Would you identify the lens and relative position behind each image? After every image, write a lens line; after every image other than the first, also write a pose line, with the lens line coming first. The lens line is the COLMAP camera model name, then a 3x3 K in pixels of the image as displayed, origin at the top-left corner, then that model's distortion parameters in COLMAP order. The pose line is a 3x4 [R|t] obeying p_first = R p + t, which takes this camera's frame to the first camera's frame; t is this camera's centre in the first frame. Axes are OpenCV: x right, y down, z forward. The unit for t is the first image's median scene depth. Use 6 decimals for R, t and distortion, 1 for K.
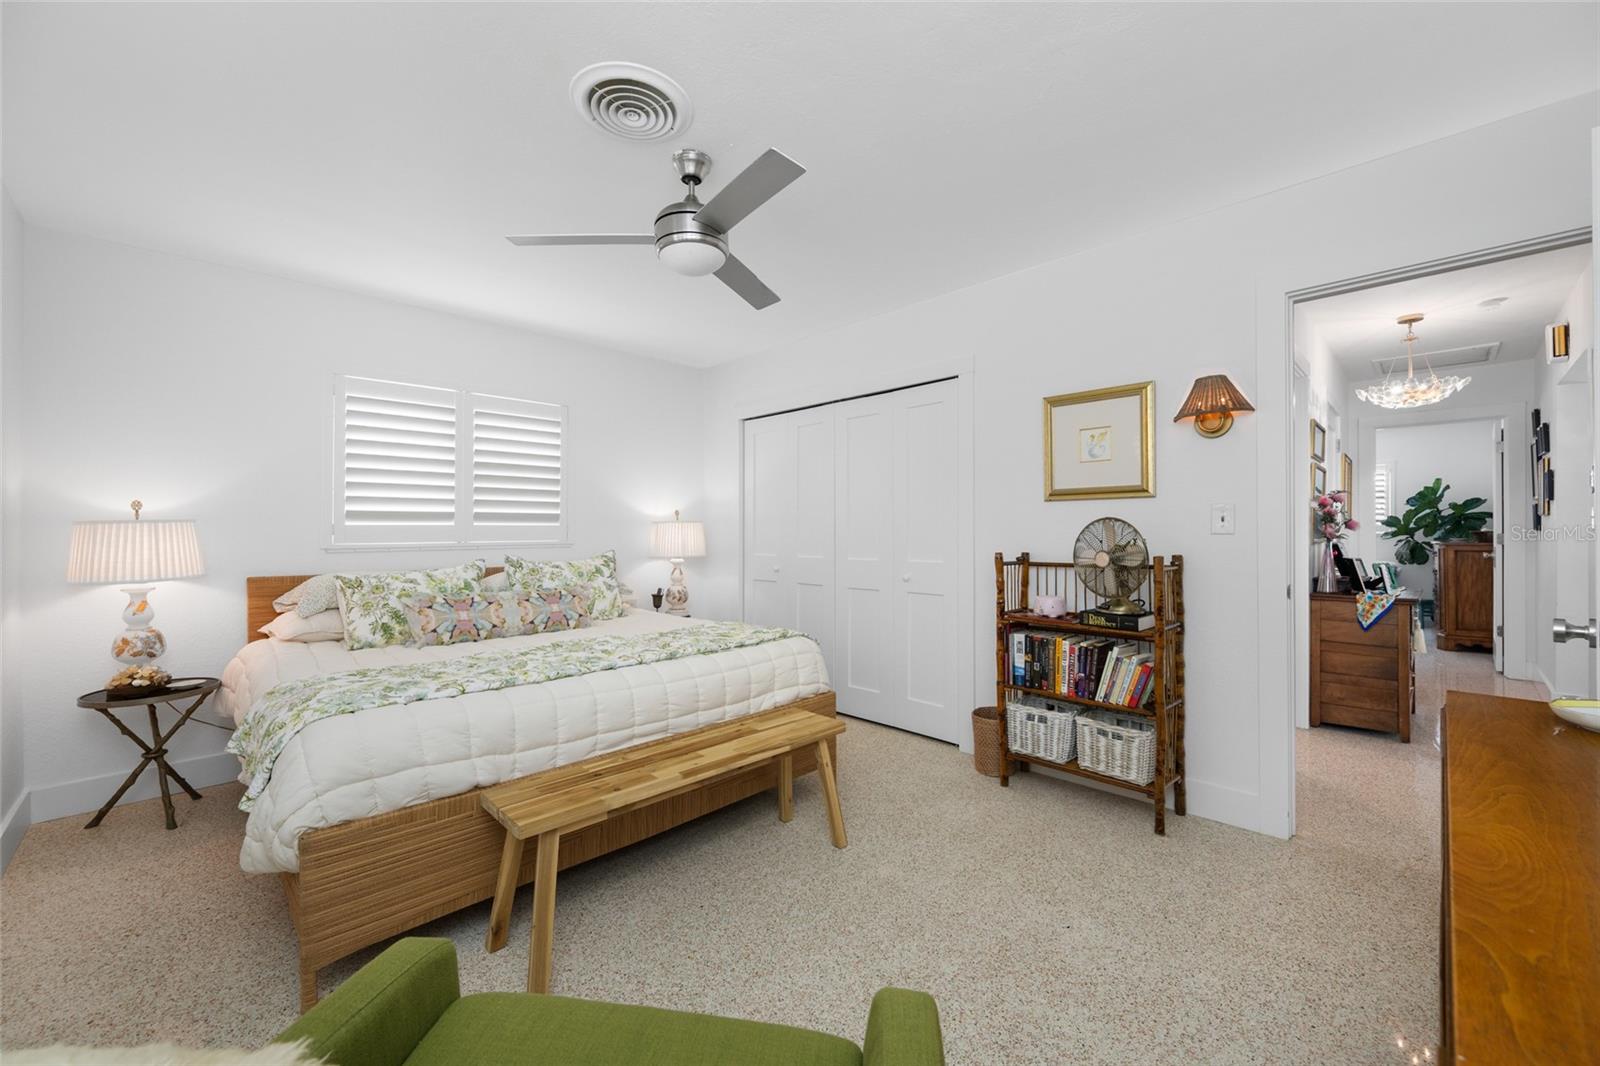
lens RADIAL K [[619.1, 0, 798.8], [0, 619.1, 524.8], [0, 0, 1]] dist [0.000265, 0.000002]
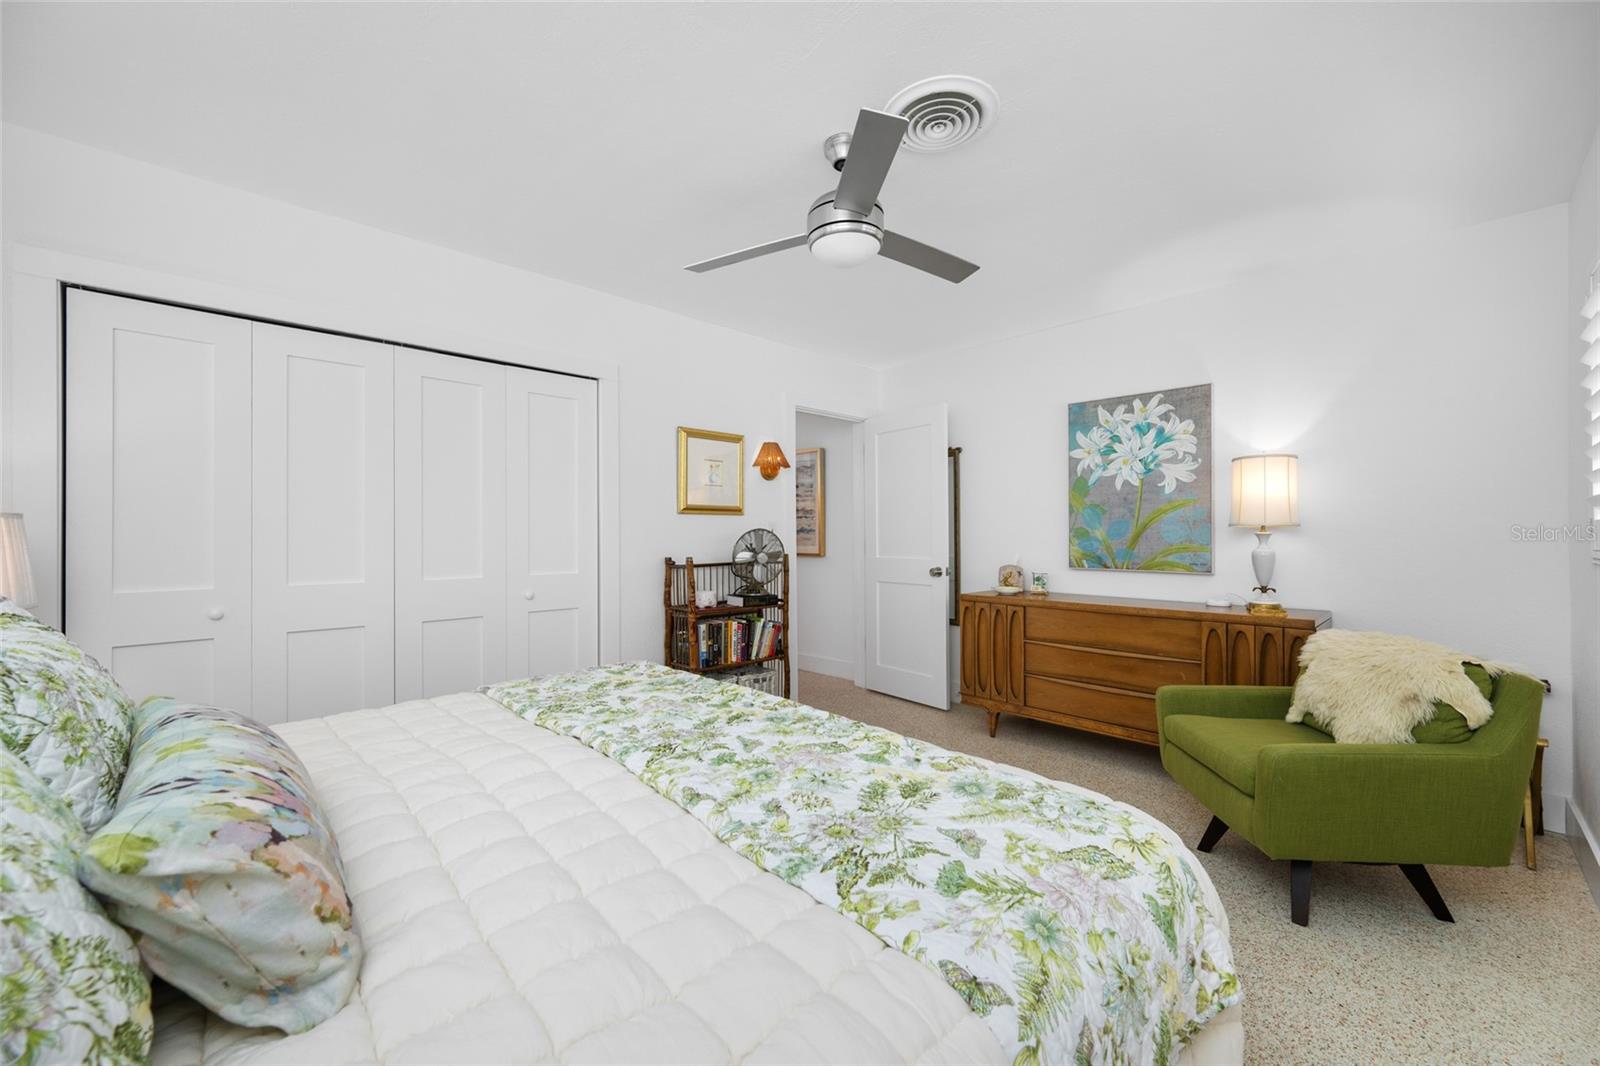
lens RADIAL K [[619.1, 0, 799.2], [0, 619.1, 538.7], [0, 0, 1]] dist [0.000265, 0.000002]
pose [[0.020330, 0.005264, 0.999779, -0.850821], [-0.001269, 0.999985, -0.005240, 0.017642], [-0.999793, -0.001162, 0.020336, 0.807716]]
